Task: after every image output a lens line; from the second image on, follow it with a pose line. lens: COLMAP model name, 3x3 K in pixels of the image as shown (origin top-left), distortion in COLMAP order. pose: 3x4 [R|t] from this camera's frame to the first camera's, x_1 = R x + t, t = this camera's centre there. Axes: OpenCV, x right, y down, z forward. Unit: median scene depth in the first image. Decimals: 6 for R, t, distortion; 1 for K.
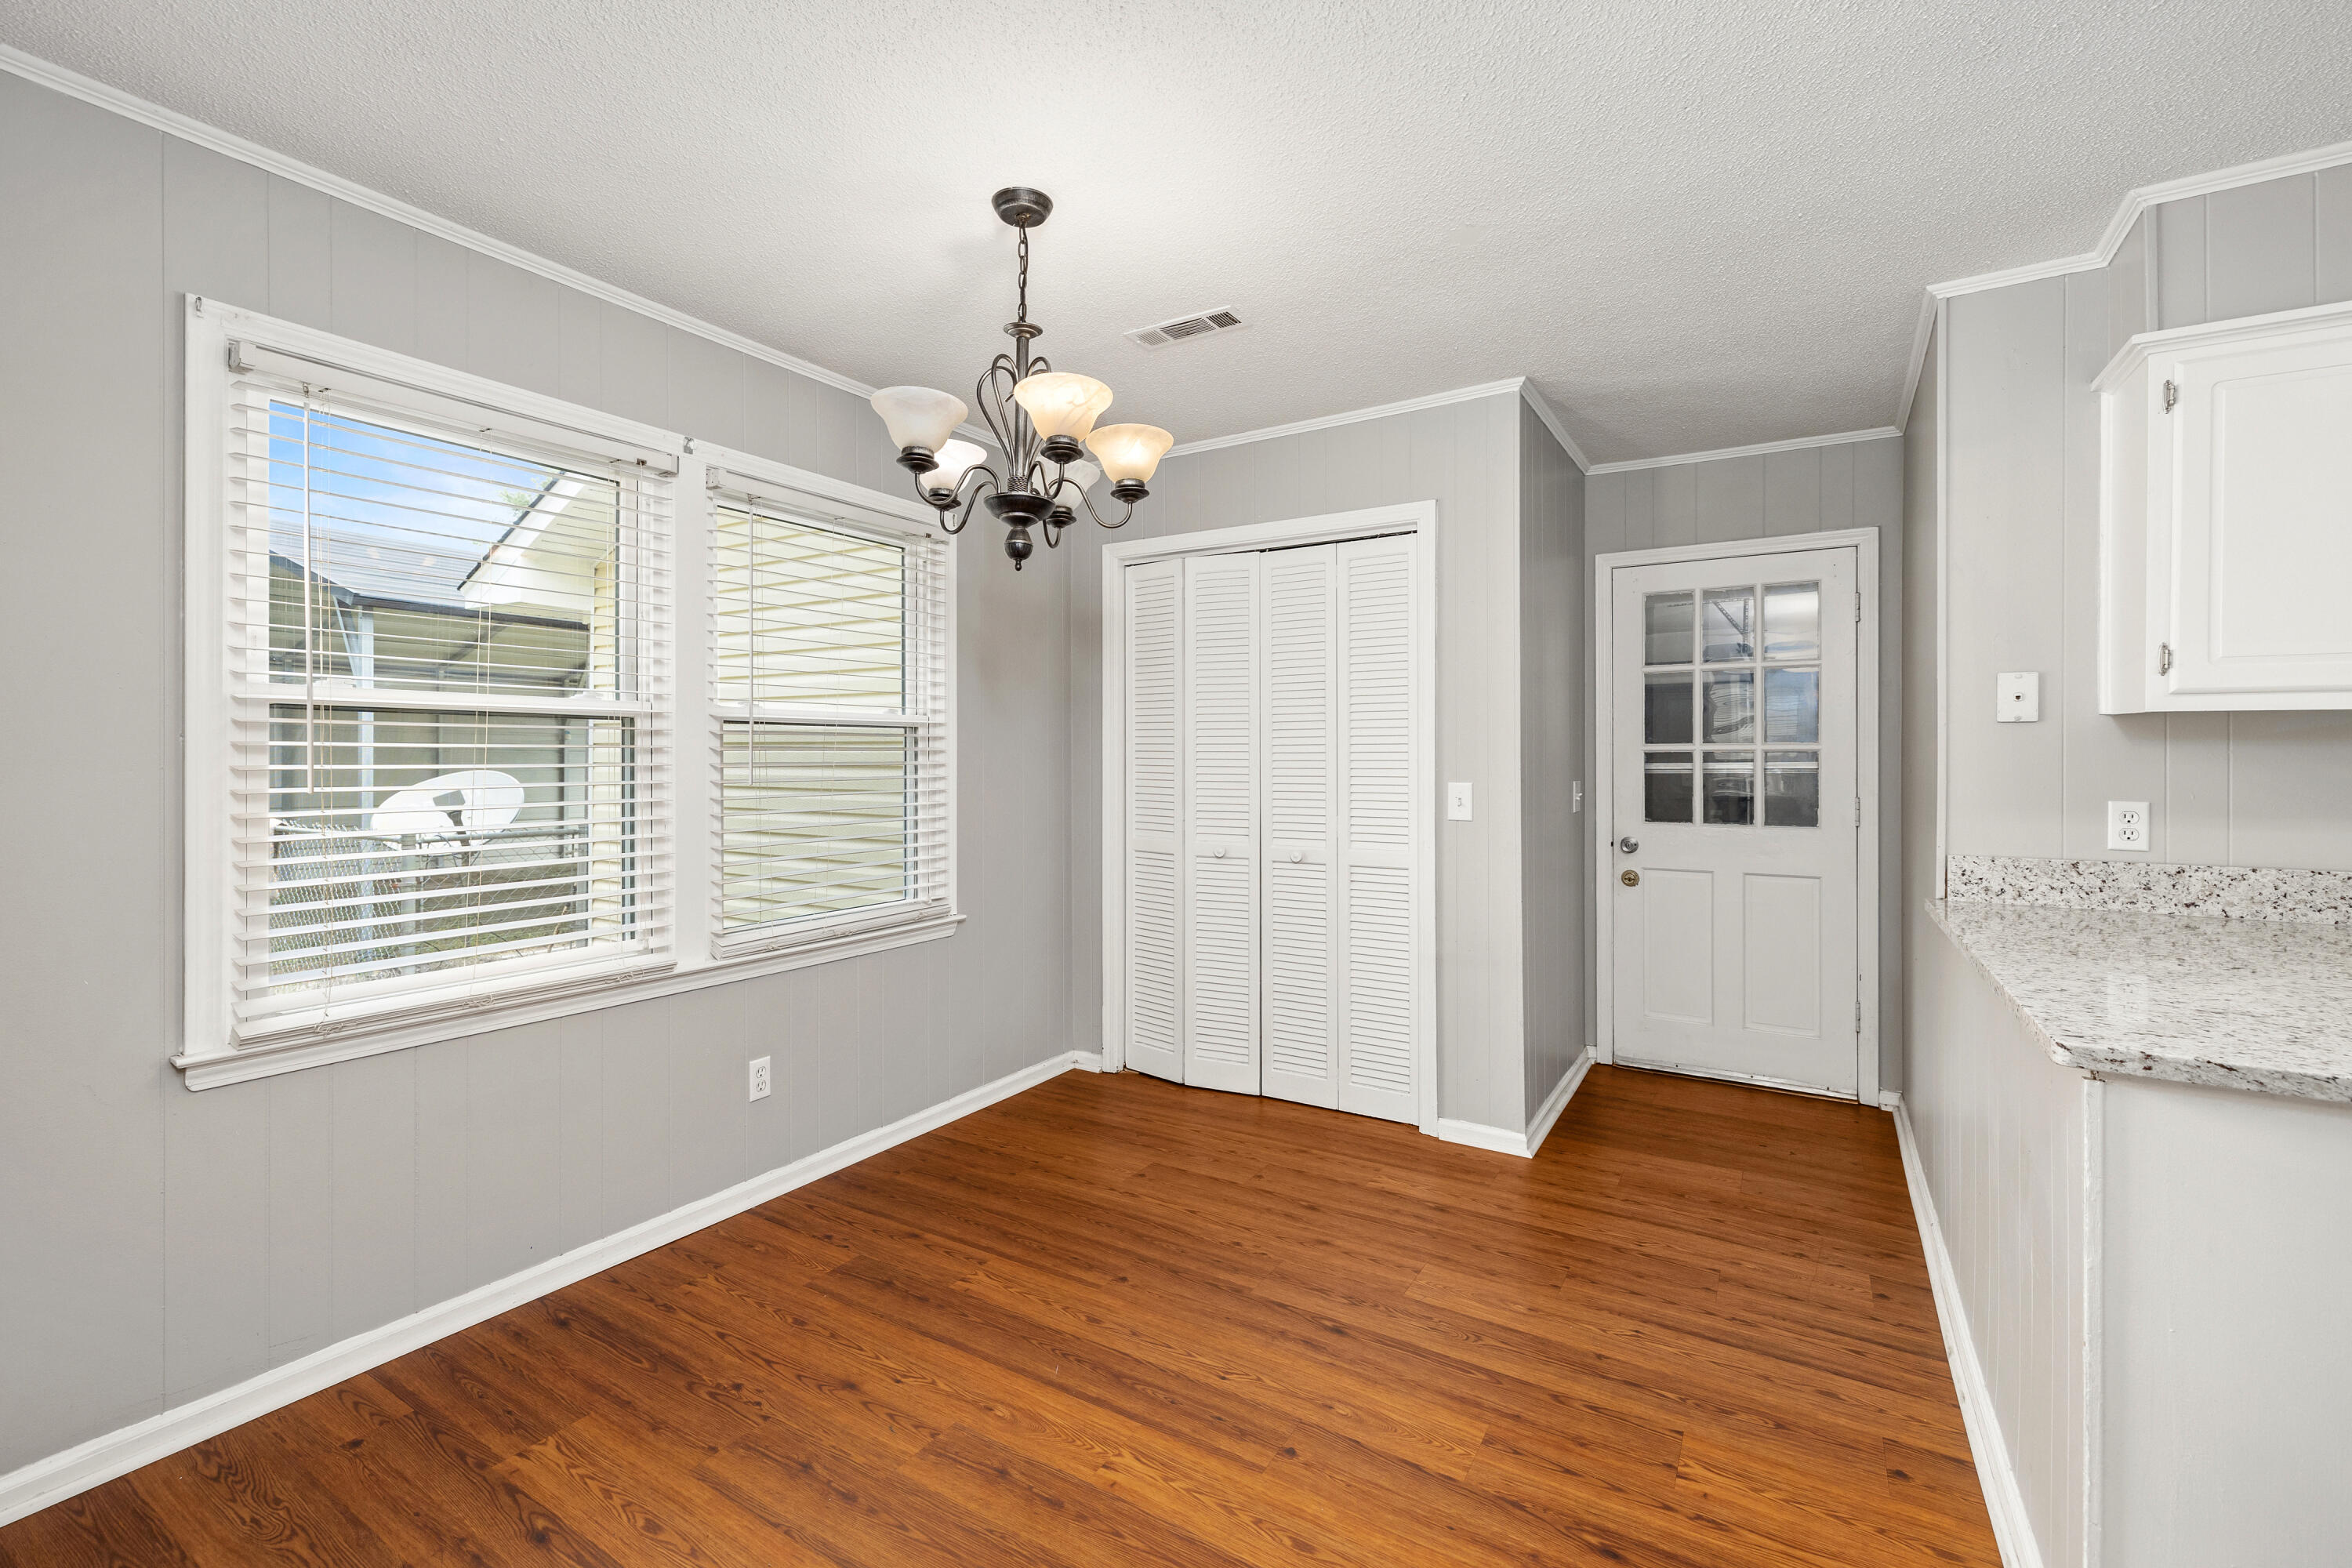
lens RADIAL K [[1003.5, 0, 1168.2], [0, 1003.5, 764.6], [0, 0, 1]] dist [0.002158, -0.000049]
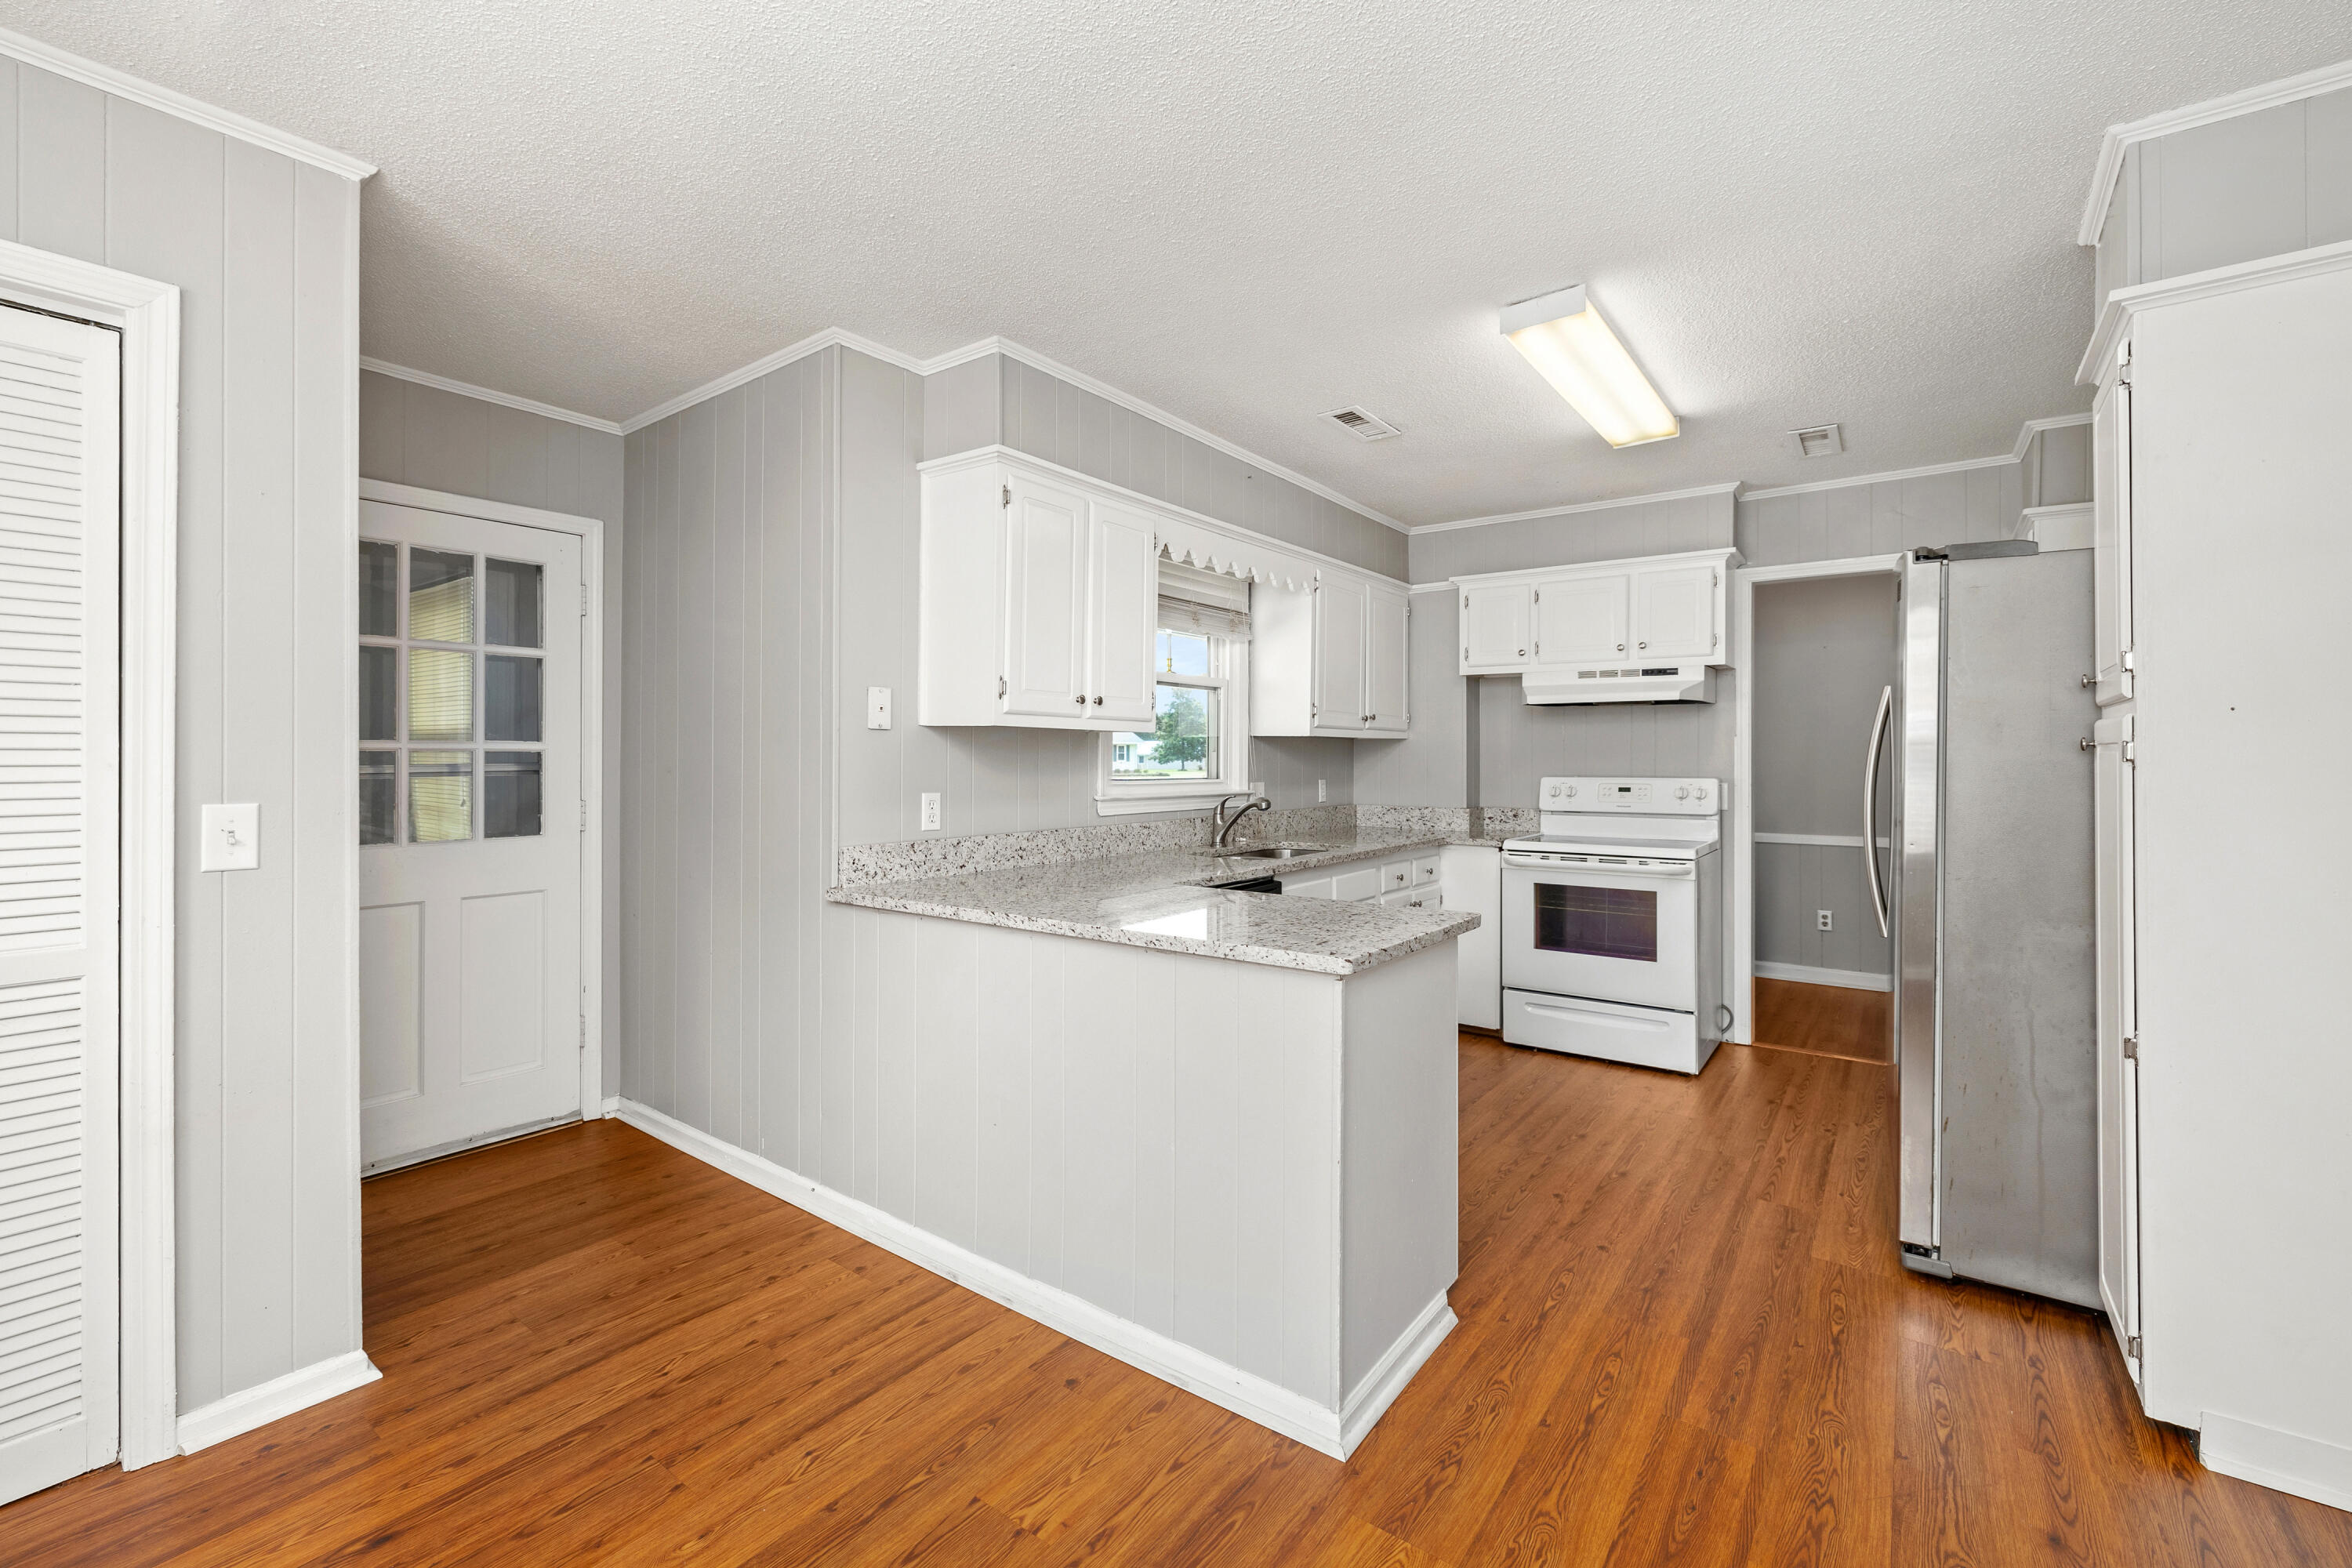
lens RADIAL K [[1003.5, 0, 1104.4], [0, 1003.5, 756.8], [0, 0, 1]] dist [0.002158, -0.000049]
pose [[0.116188, -0.000583, 0.993227, -0.298453], [0.004743, 0.999989, 0.000033, -0.008685], [-0.993216, 0.004707, 0.116190, 0.598911]]
